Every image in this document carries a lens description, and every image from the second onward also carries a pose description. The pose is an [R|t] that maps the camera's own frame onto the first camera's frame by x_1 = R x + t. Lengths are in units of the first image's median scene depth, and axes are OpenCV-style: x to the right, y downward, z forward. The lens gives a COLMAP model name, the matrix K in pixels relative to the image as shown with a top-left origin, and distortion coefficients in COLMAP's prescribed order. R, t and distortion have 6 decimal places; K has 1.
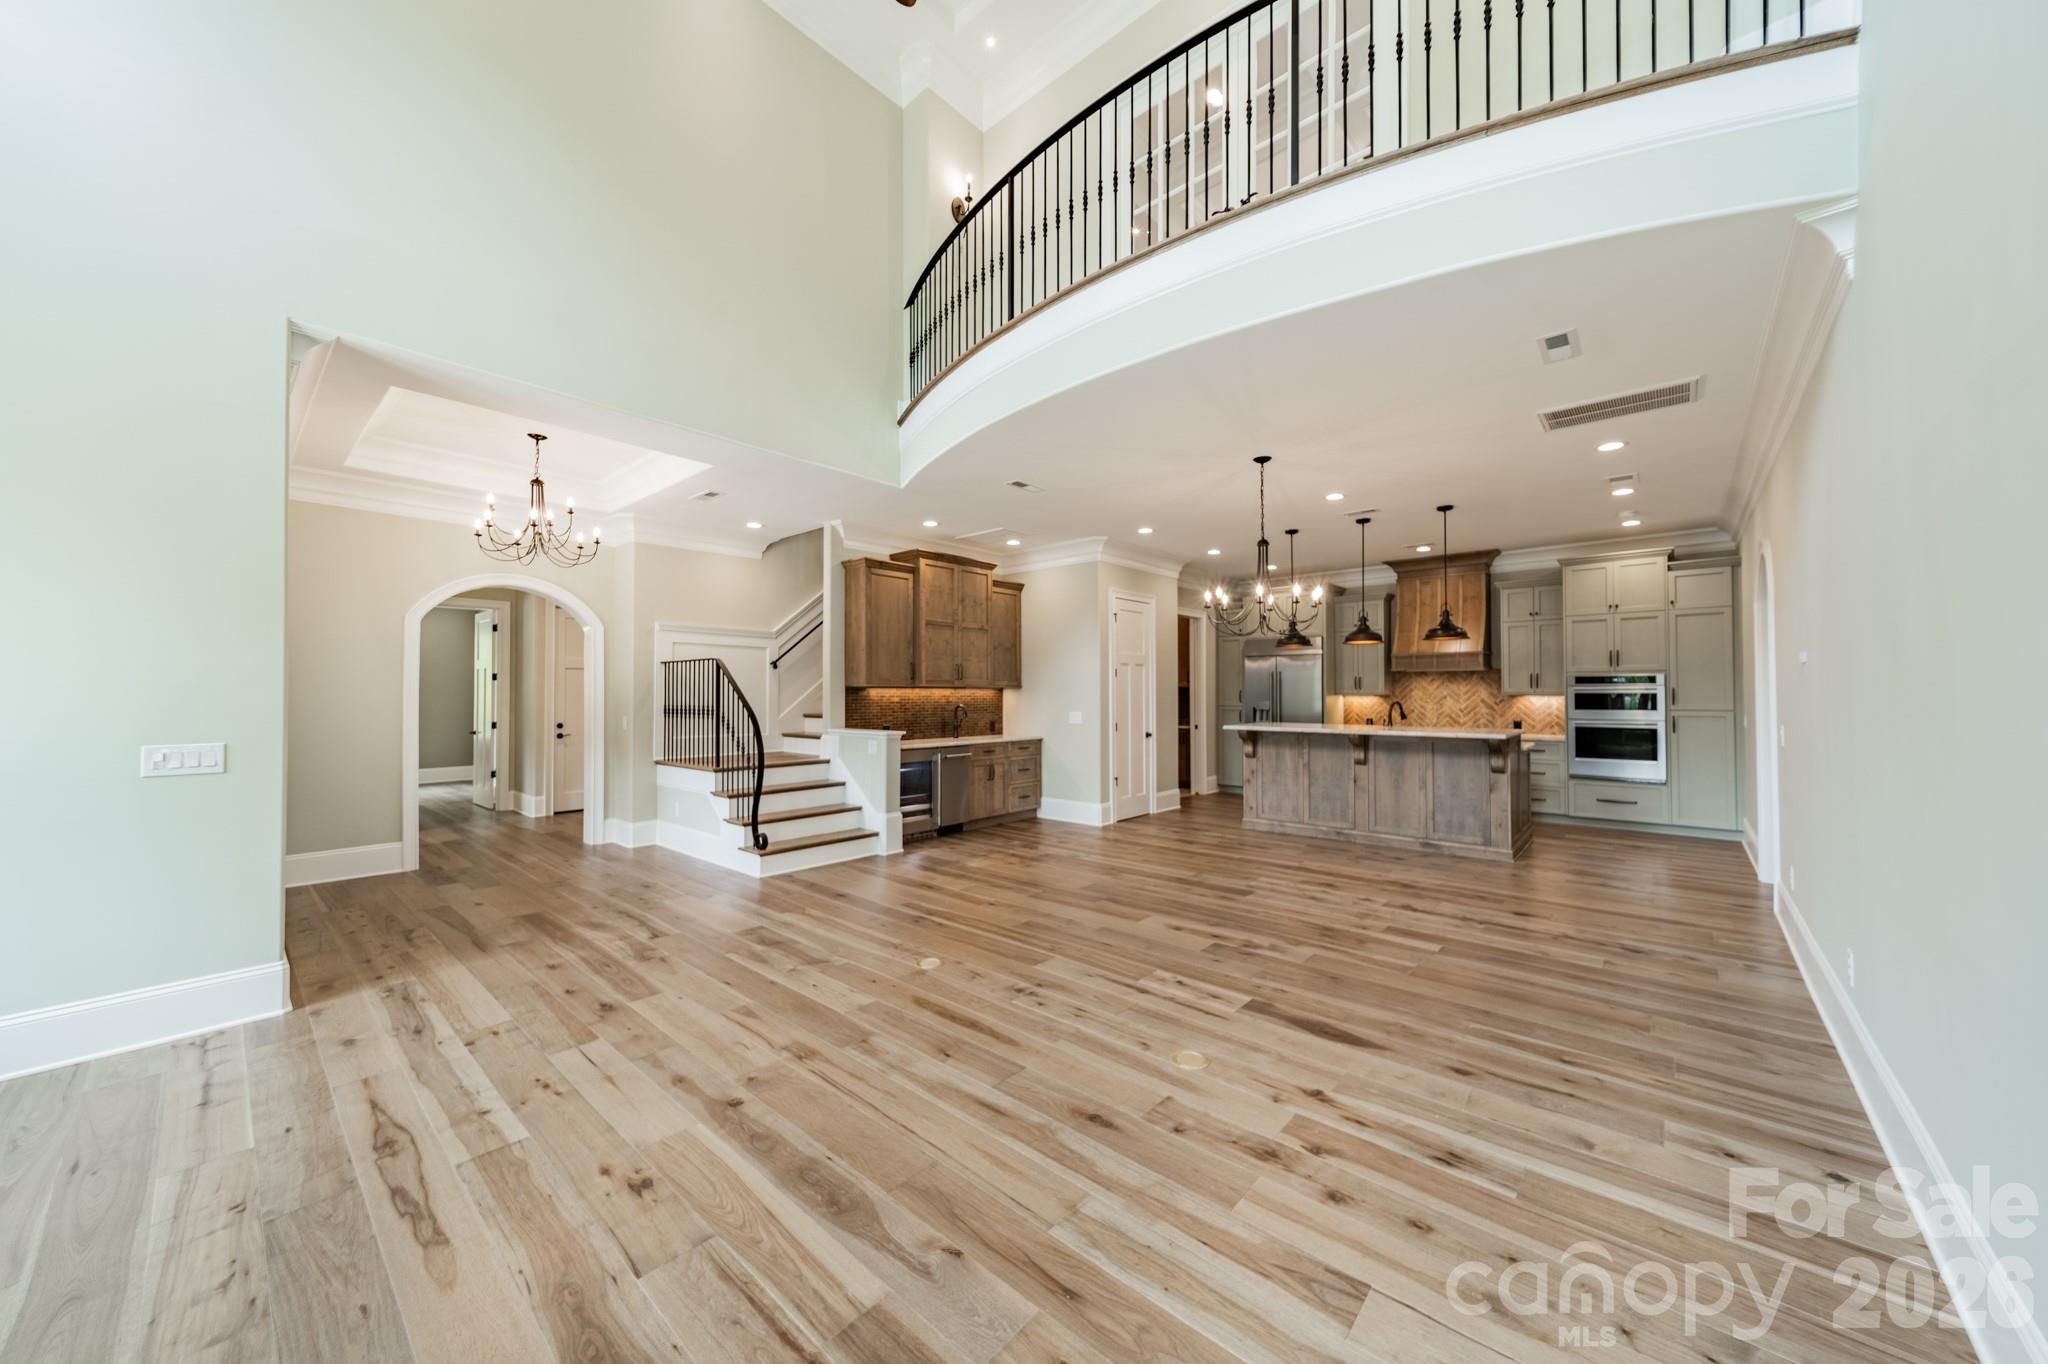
lens RADIAL K [[718.0, 0, 1032.4], [0, 718.0, 684.4], [0, 0, 1]] dist [0.012680, -0.000194]
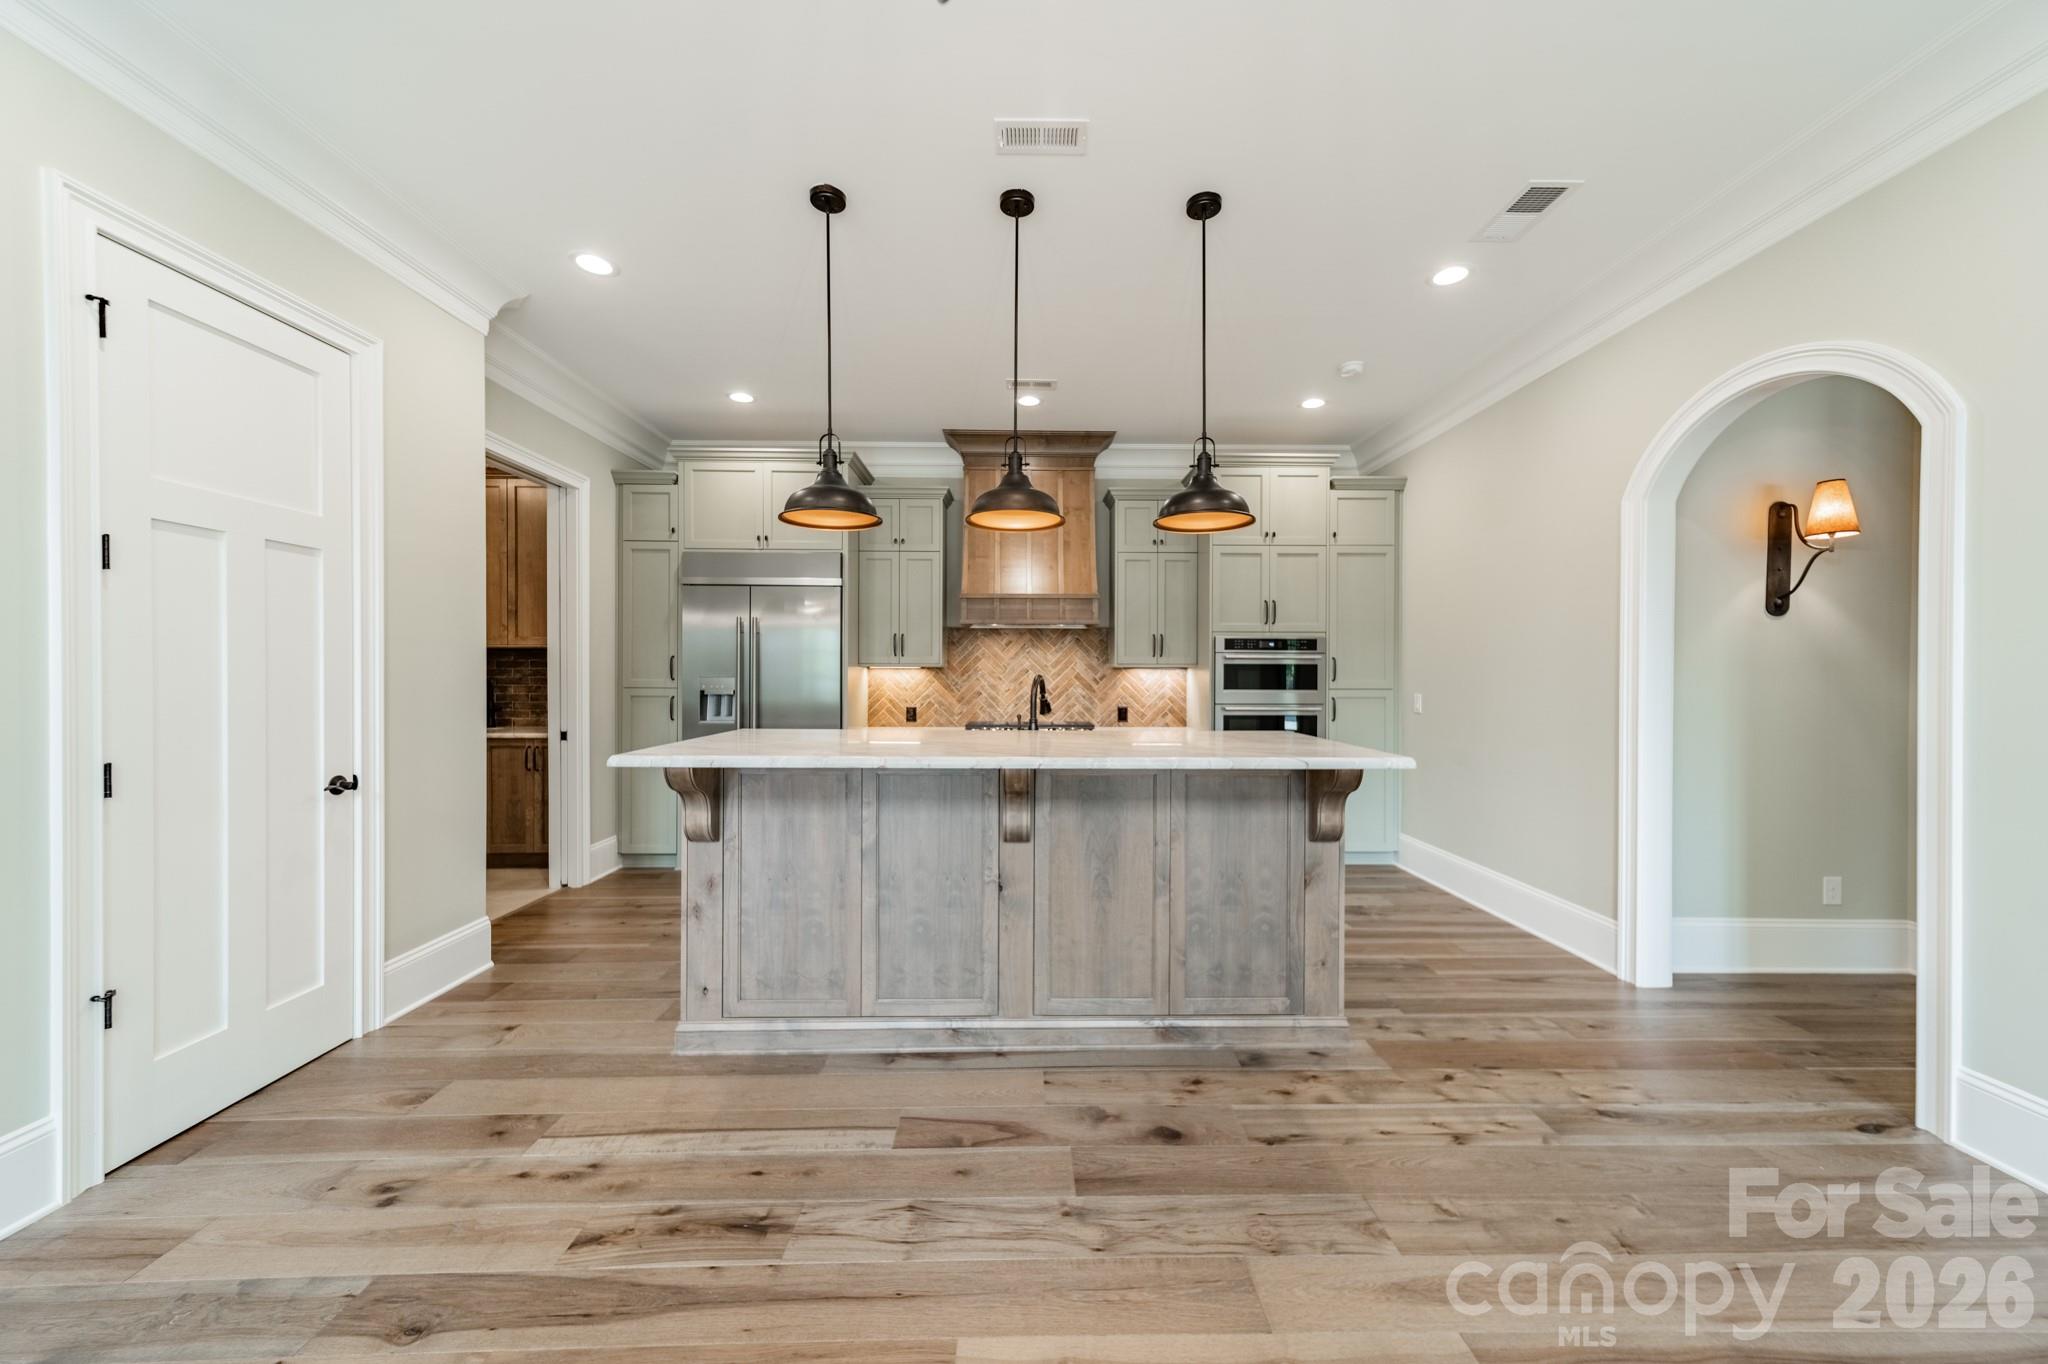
lens RADIAL K [[718.0, 0, 1032.4], [0, 718.0, 684.4], [0, 0, 1]] dist [0.012680, -0.000194]
pose [[0.734378, -0.003673, 0.678730, 0.179163], [-0.014697, 0.999665, 0.021311, 0.018400], [-0.678581, -0.025626, 0.734078, 0.619761]]
